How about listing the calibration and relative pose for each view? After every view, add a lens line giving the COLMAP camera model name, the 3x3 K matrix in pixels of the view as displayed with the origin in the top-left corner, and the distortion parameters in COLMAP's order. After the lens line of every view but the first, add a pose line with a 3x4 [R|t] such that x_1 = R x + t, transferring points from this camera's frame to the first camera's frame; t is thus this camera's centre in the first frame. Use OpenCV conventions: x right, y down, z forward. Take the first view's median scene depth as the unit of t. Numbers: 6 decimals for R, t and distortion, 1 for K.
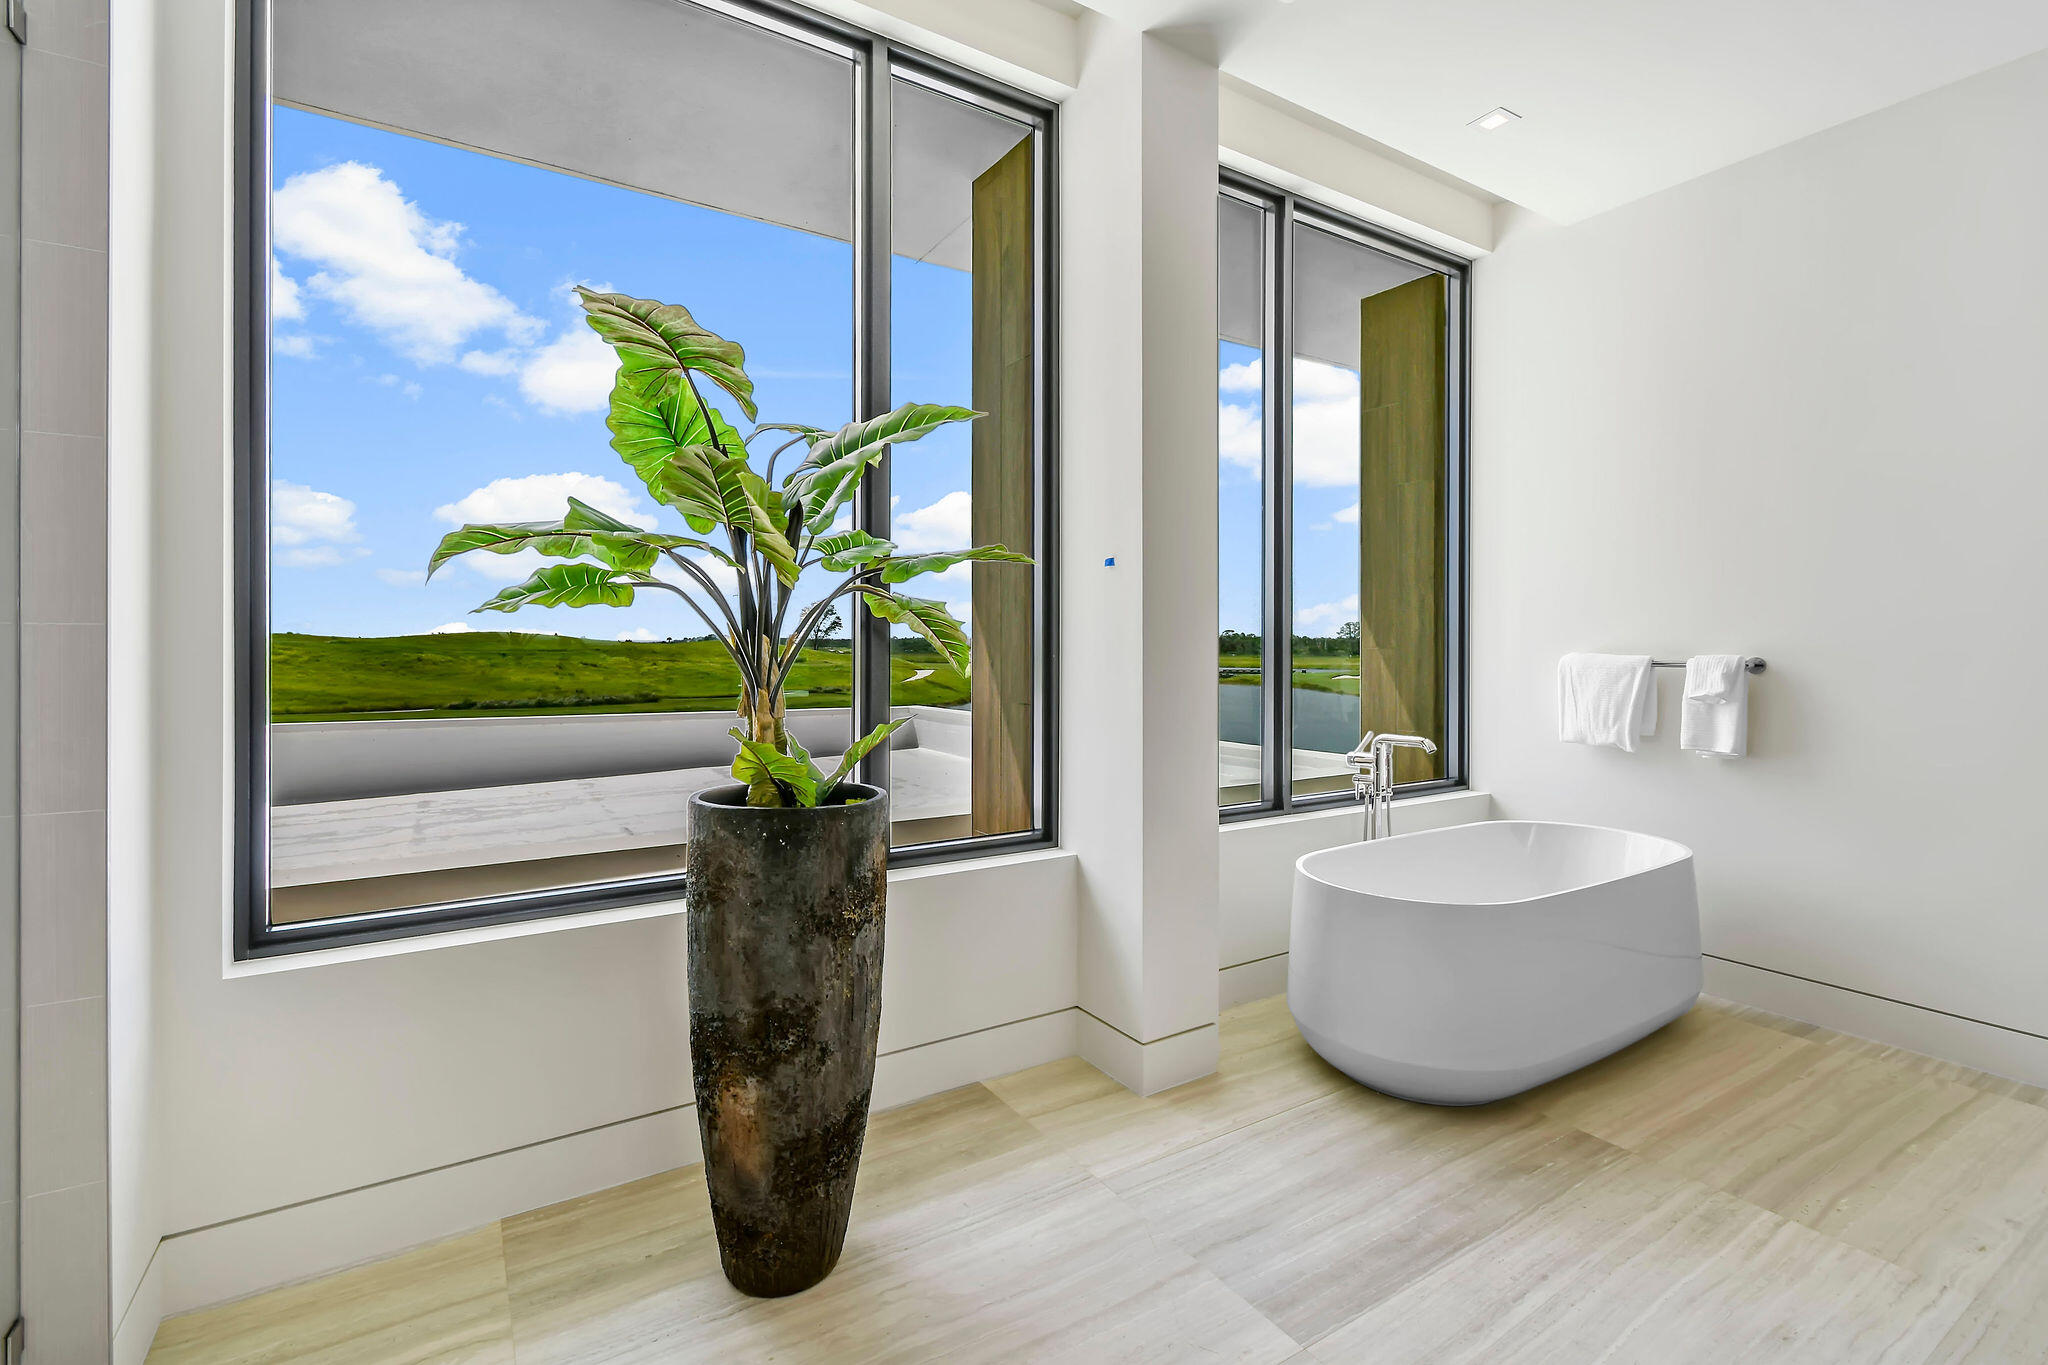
lens RADIAL K [[984.6, 0, 1024.0], [0, 984.6, 682.5], [0, 0, 1]] dist [-0.009735, -0.000524]
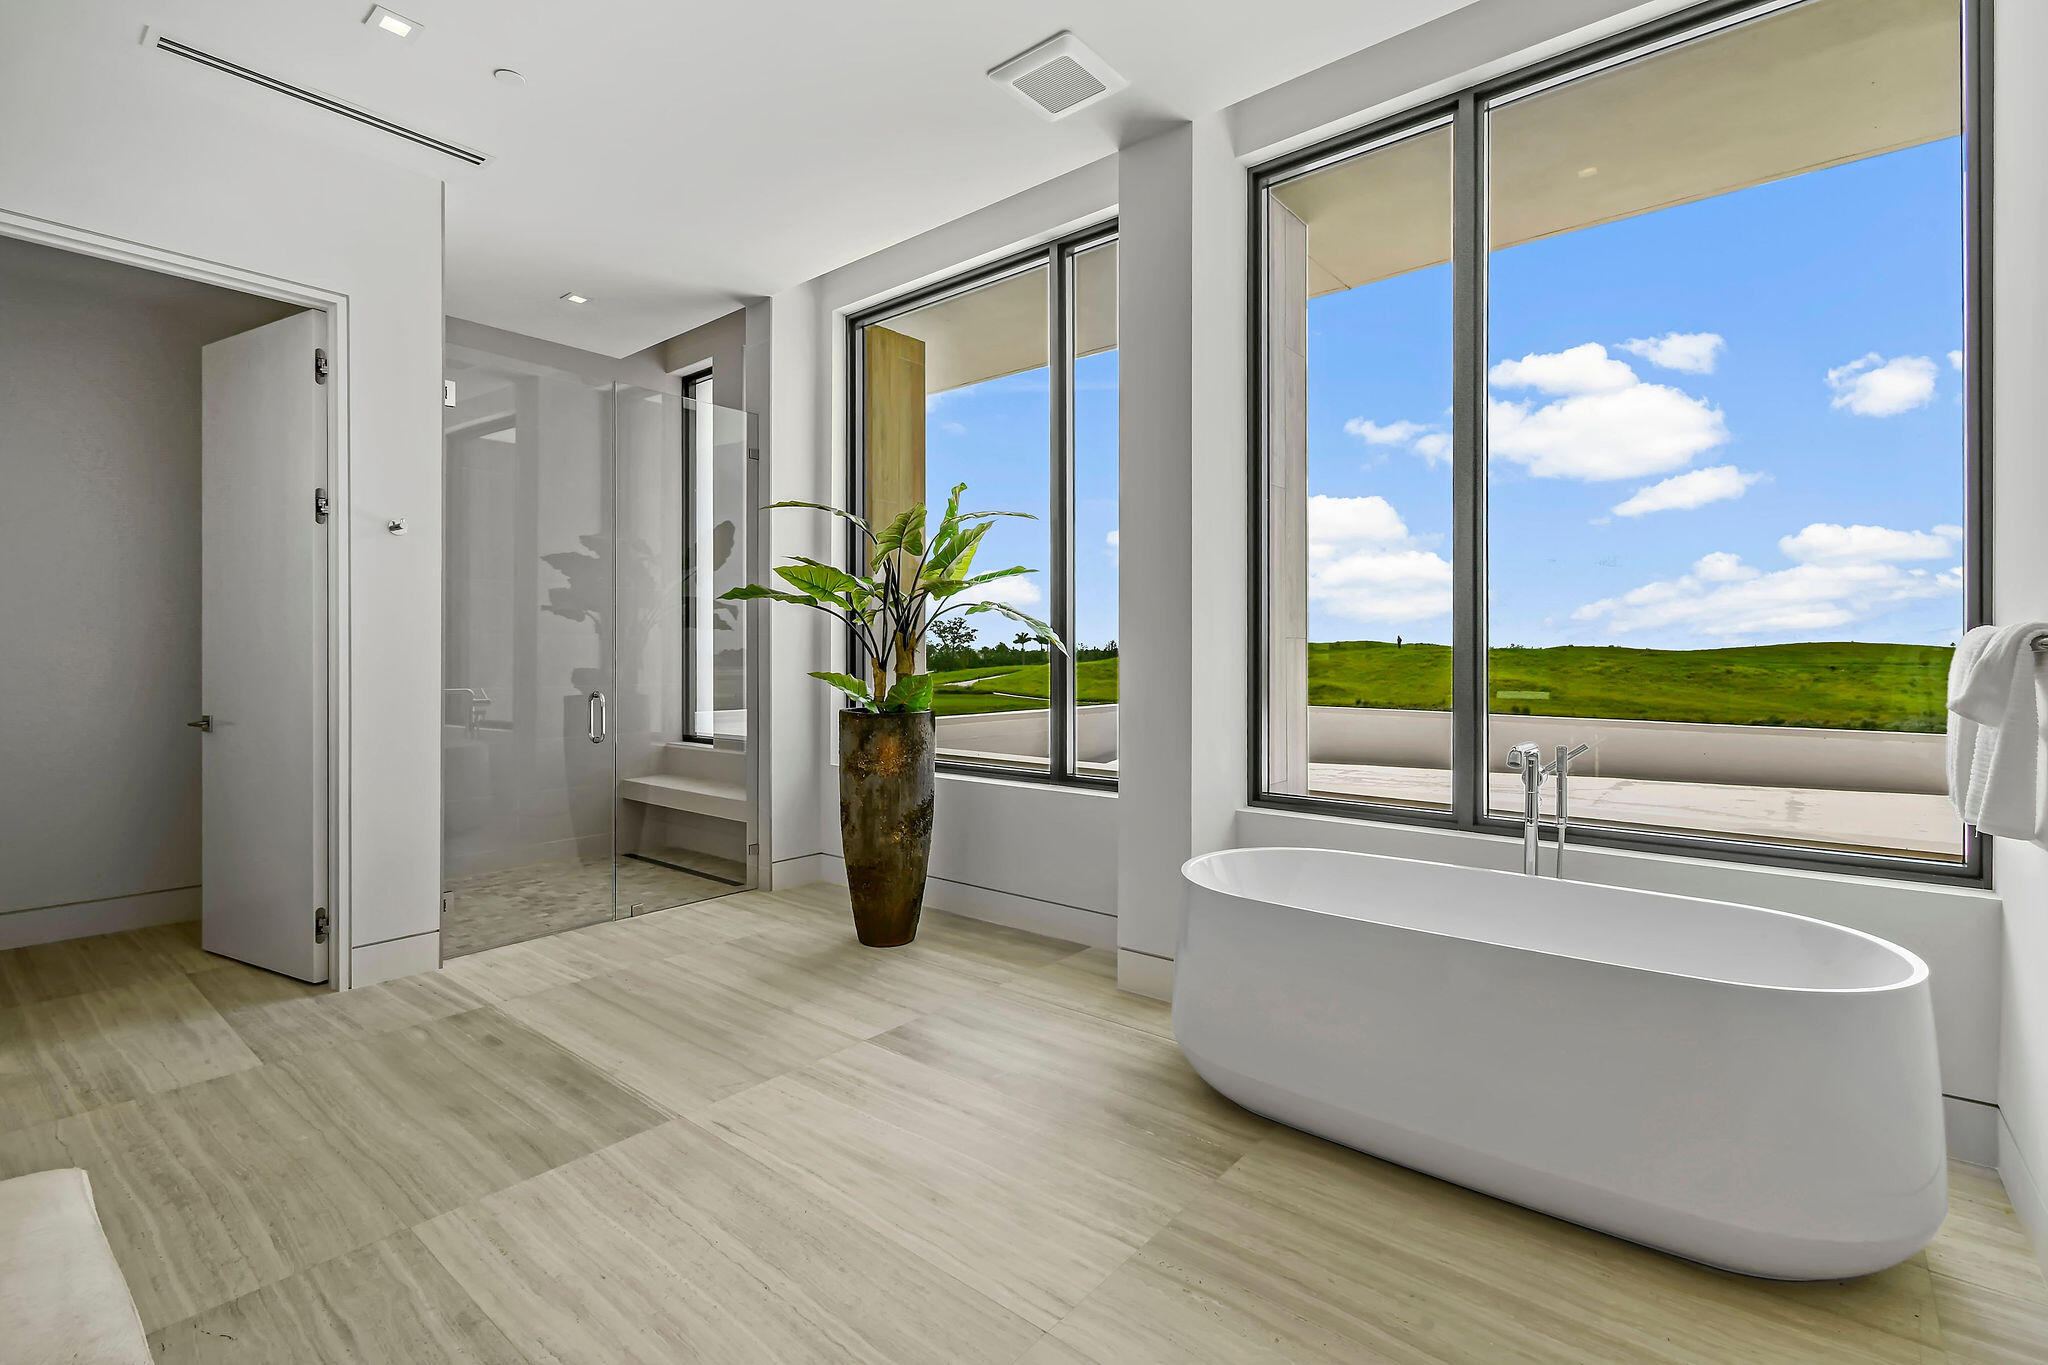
lens RADIAL K [[932.9, 0, 1018.6], [0, 932.9, 661.5], [0, 0, 1]] dist [0.000965, -0.000527]
pose [[0.290839, 0.004162, -0.956763, 1.384961], [-0.037443, 0.999274, -0.007035, -0.012384], [0.956039, 0.037870, 0.290784, 0.510977]]
